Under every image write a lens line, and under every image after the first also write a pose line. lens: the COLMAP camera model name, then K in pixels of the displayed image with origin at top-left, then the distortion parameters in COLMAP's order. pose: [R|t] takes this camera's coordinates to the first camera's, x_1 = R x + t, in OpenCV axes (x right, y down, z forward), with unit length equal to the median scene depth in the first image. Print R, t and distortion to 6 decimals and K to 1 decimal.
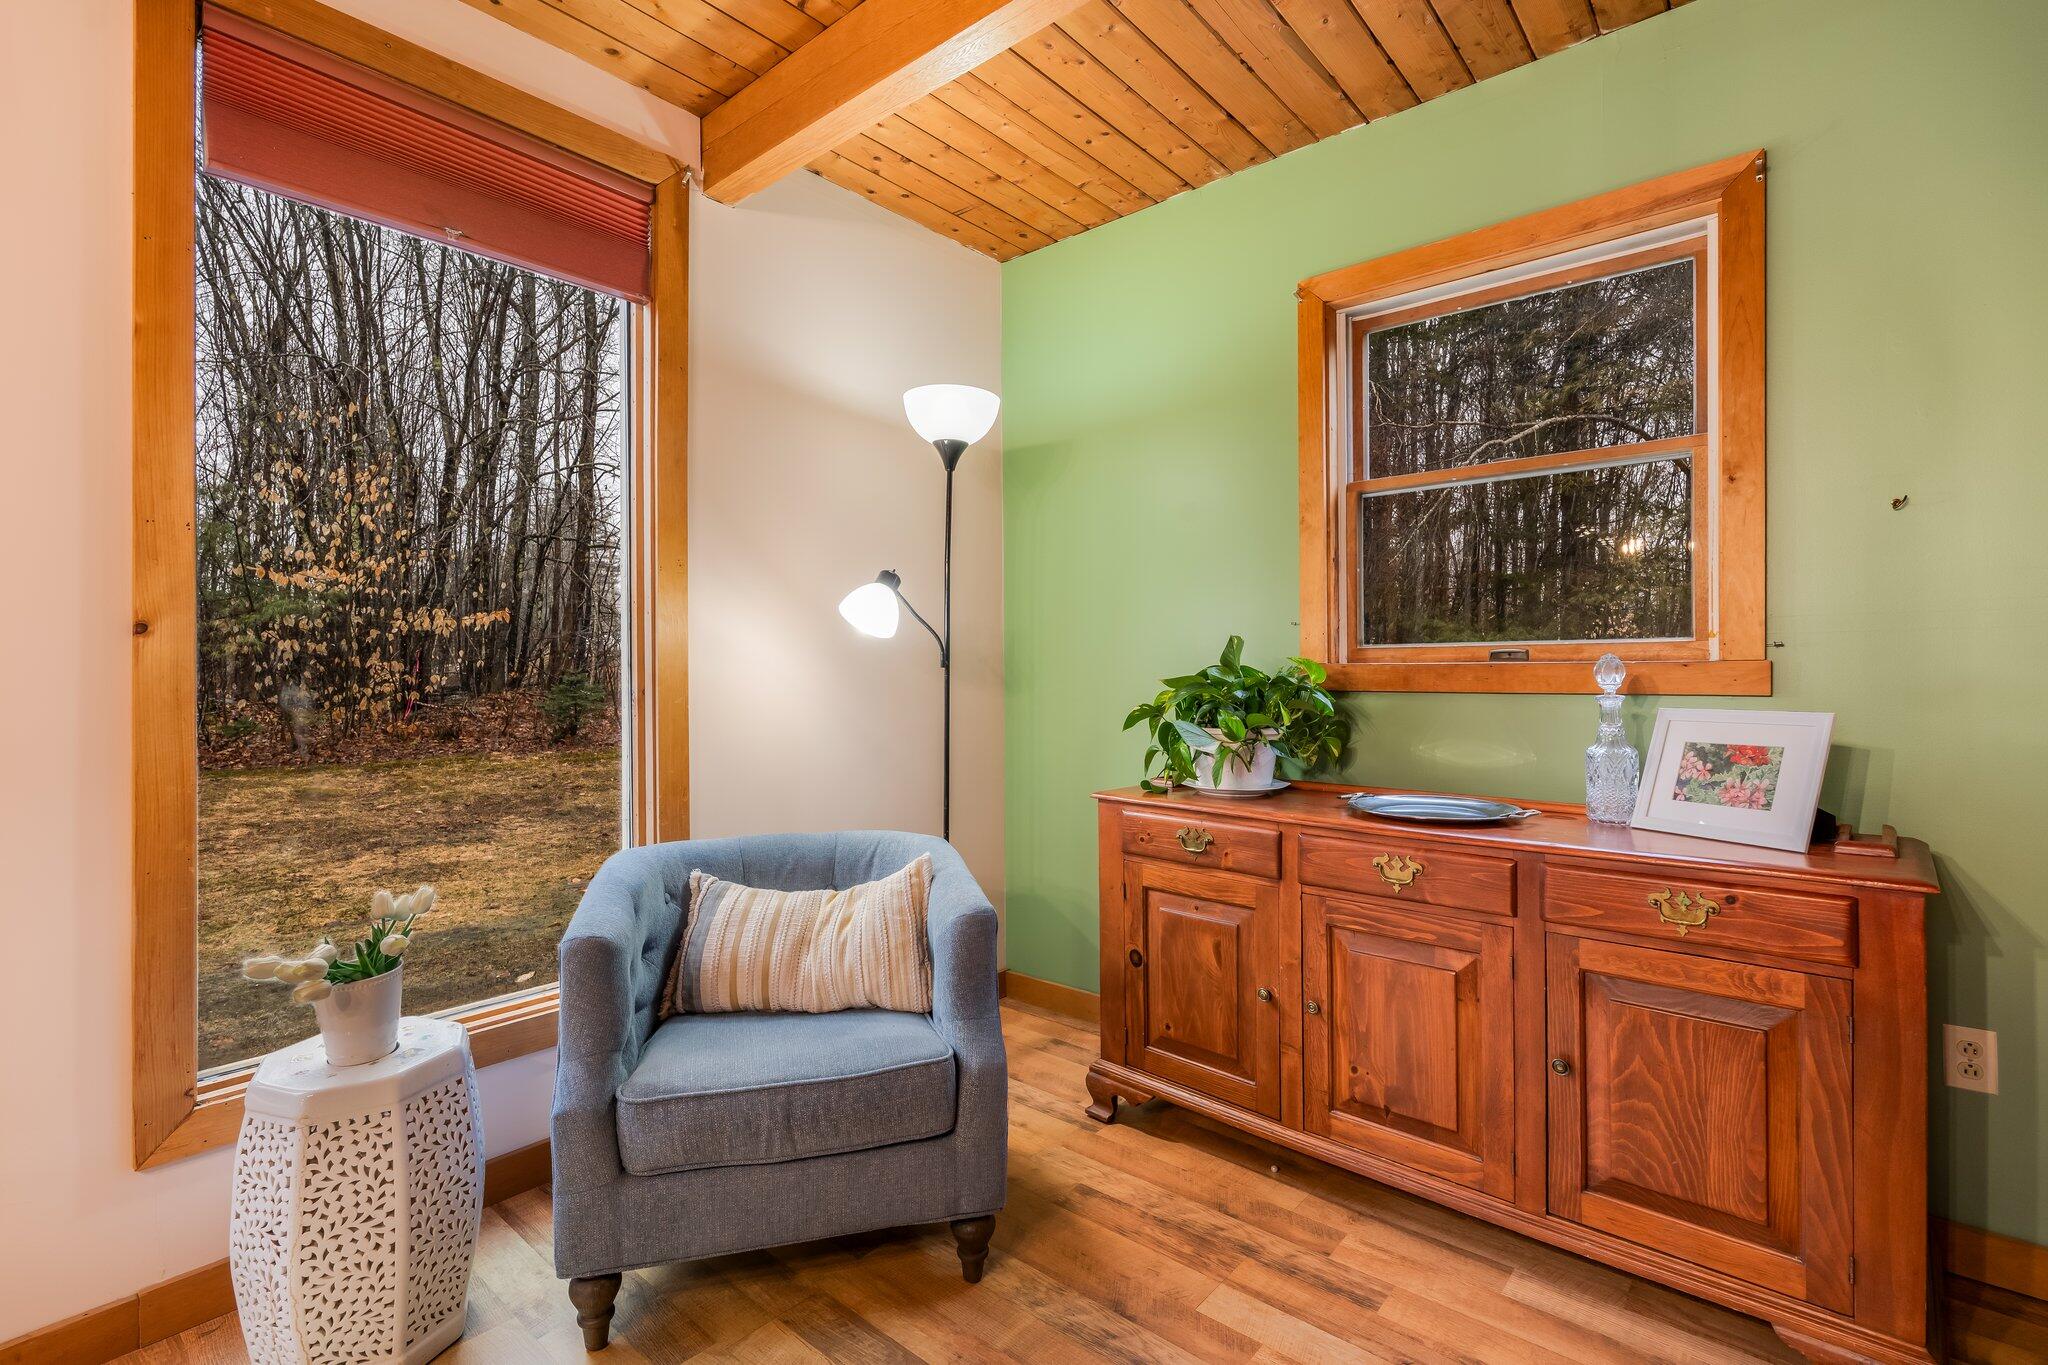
lens RADIAL K [[933.0, 0, 1022.6], [0, 933.0, 669.5], [0, 0, 1]] dist [-0.005449, -0.000436]
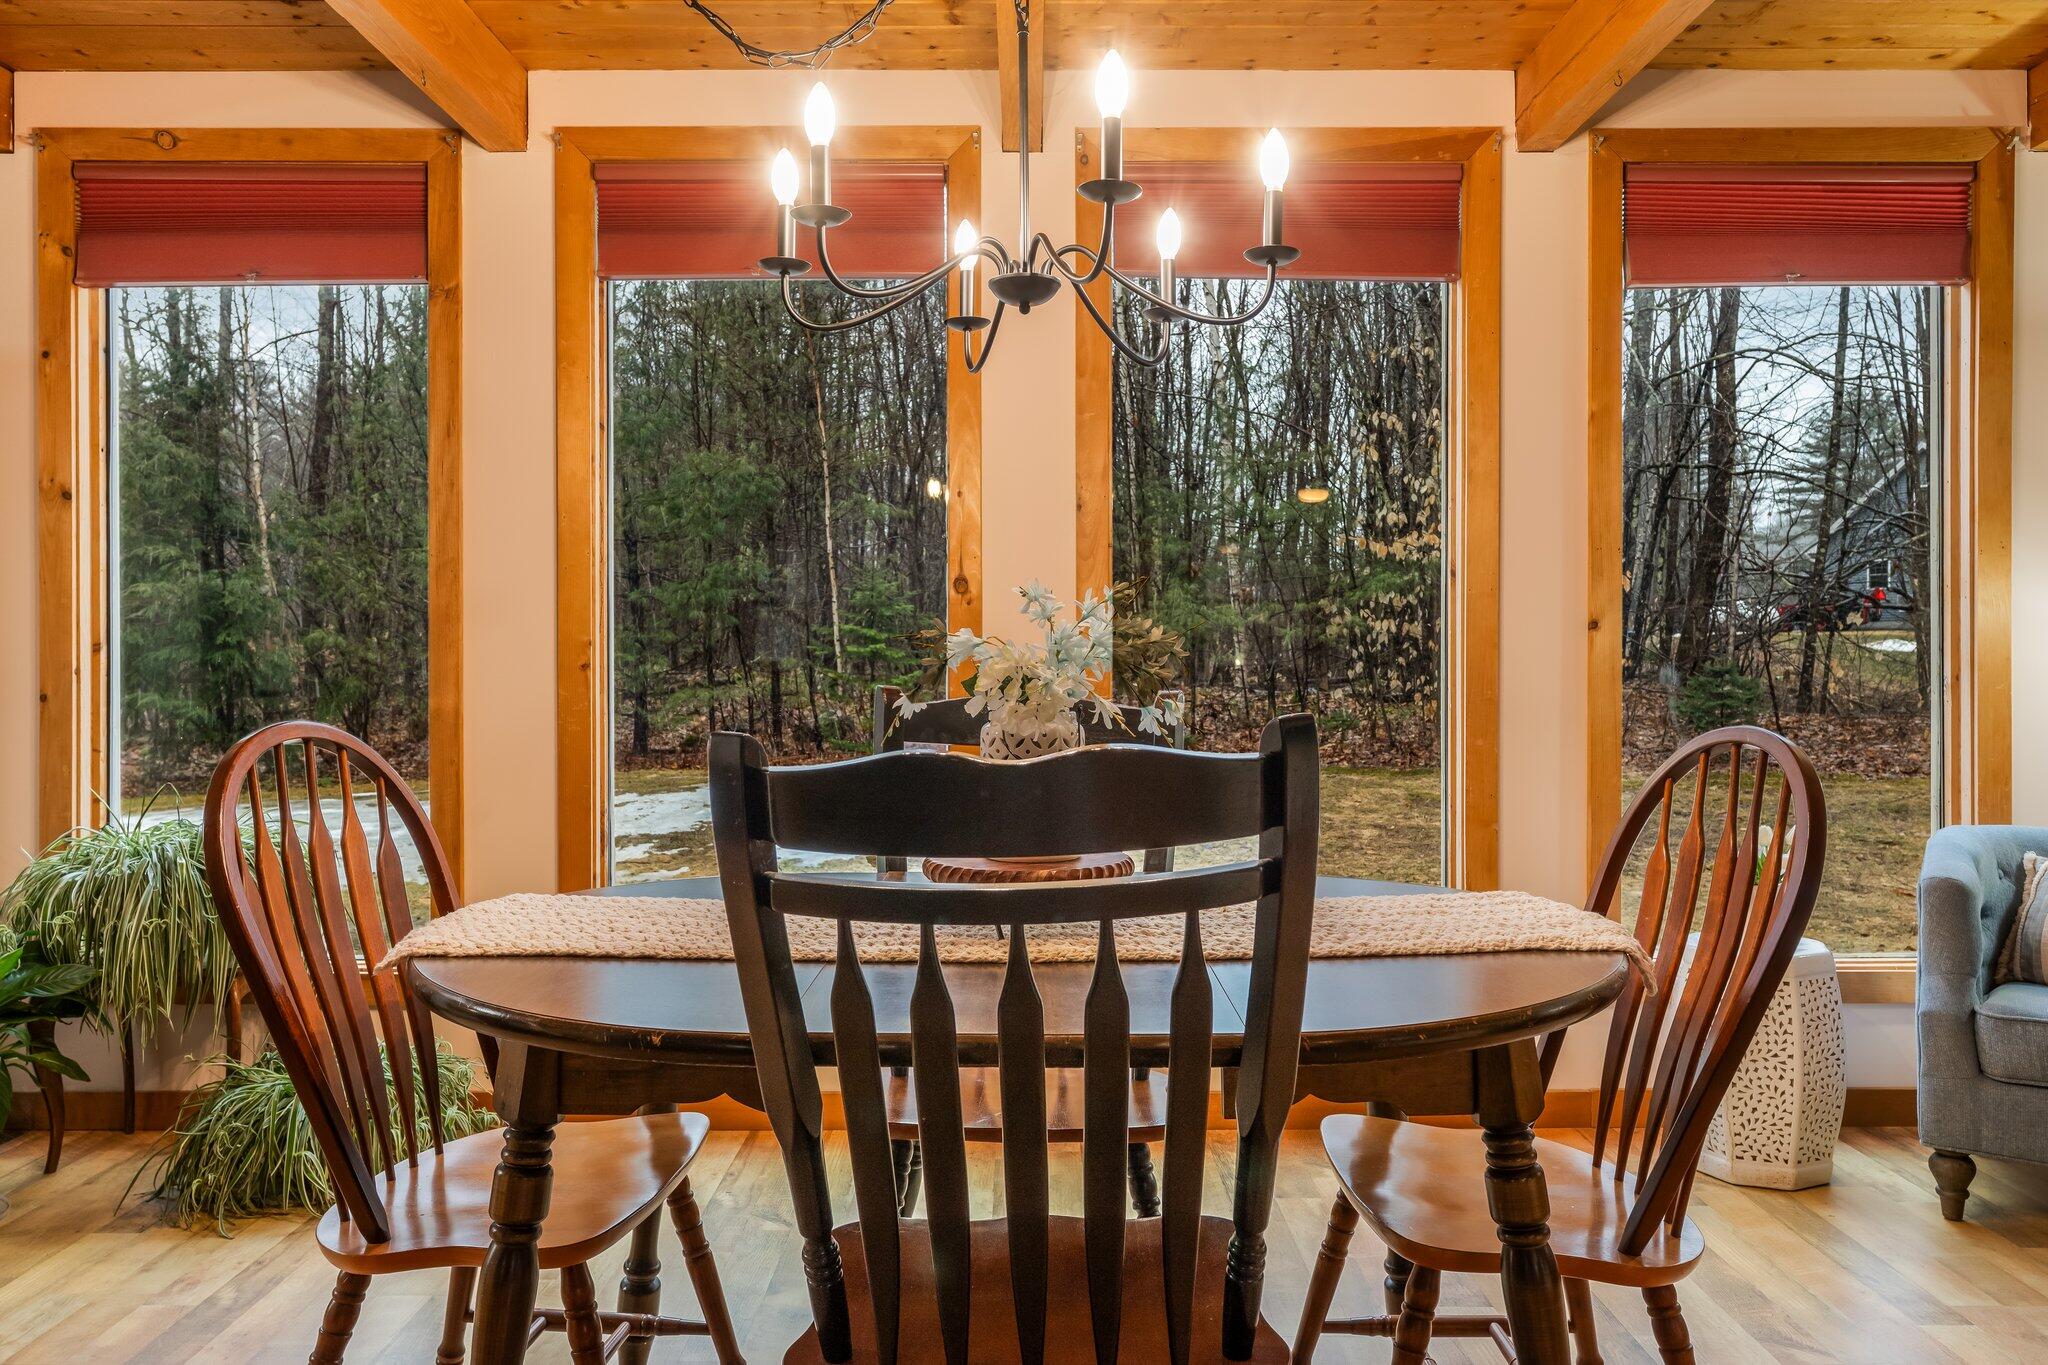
lens RADIAL K [[1481.1, 0, 1020.7], [0, 1481.1, 665.3], [0, 0, 1]] dist [-0.000190, 0.000051]
pose [[0.650084, 0.007099, -0.759829, 0.171789], [-0.001957, 0.999969, 0.007669, 0.001237], [0.759860, -0.003499, 0.650078, -0.955316]]
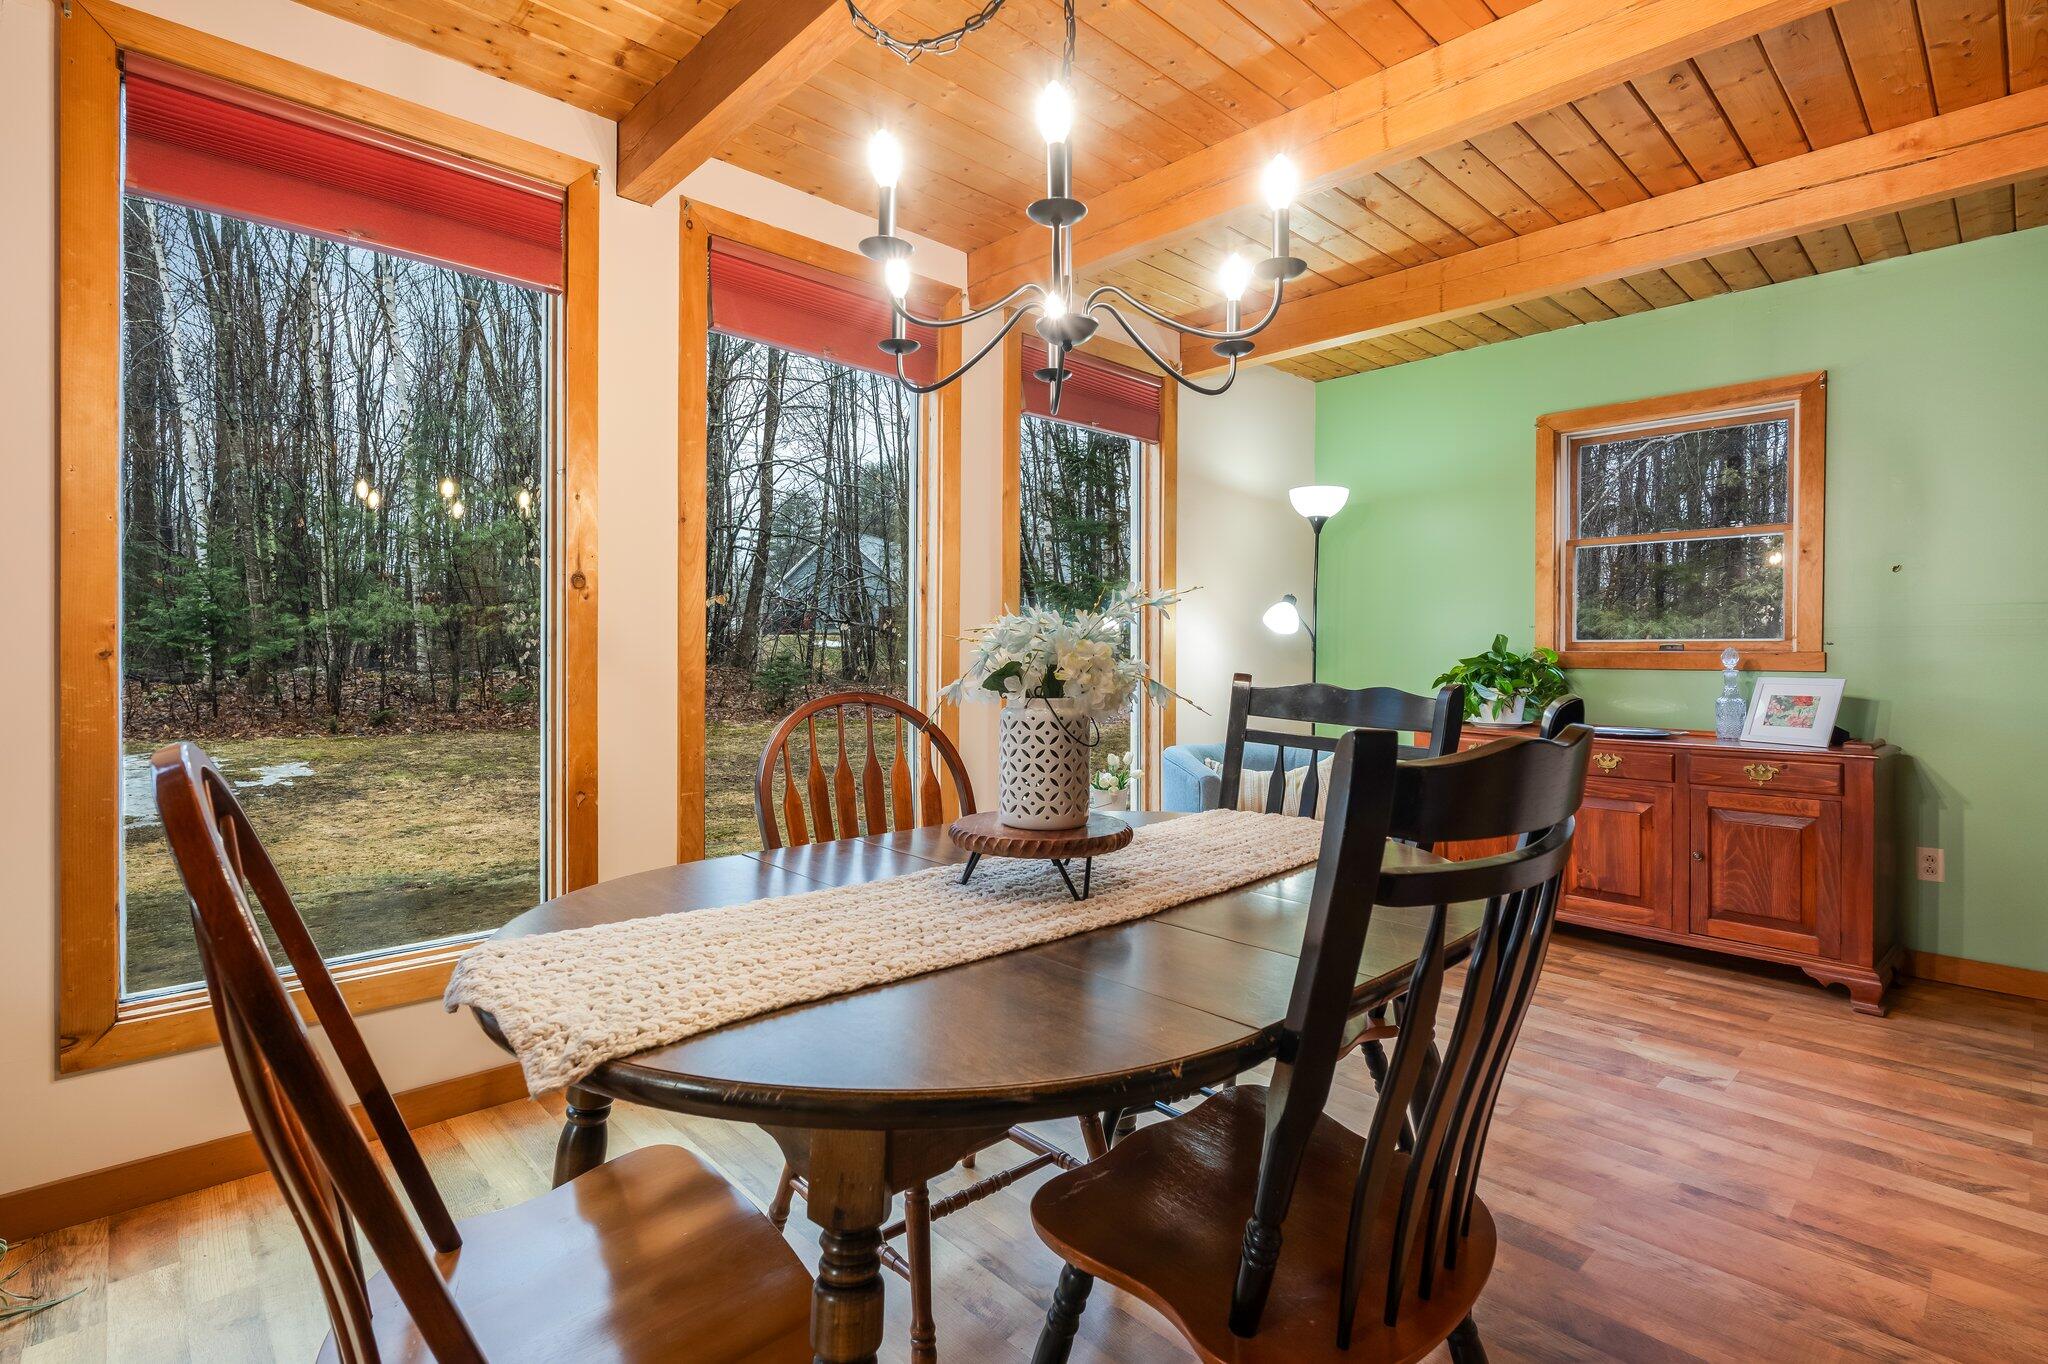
lens RADIAL K [[972.0, 0, 1022.3], [0, 972.0, 654.7], [0, 0, 1]] dist [-0.004256, 0.000076]
pose [[0.994352, 0.010670, -0.105599, -0.560708], [-0.010365, 0.999940, 0.003439, 0.005012], [0.105630, -0.002326, 0.994403, -1.059084]]
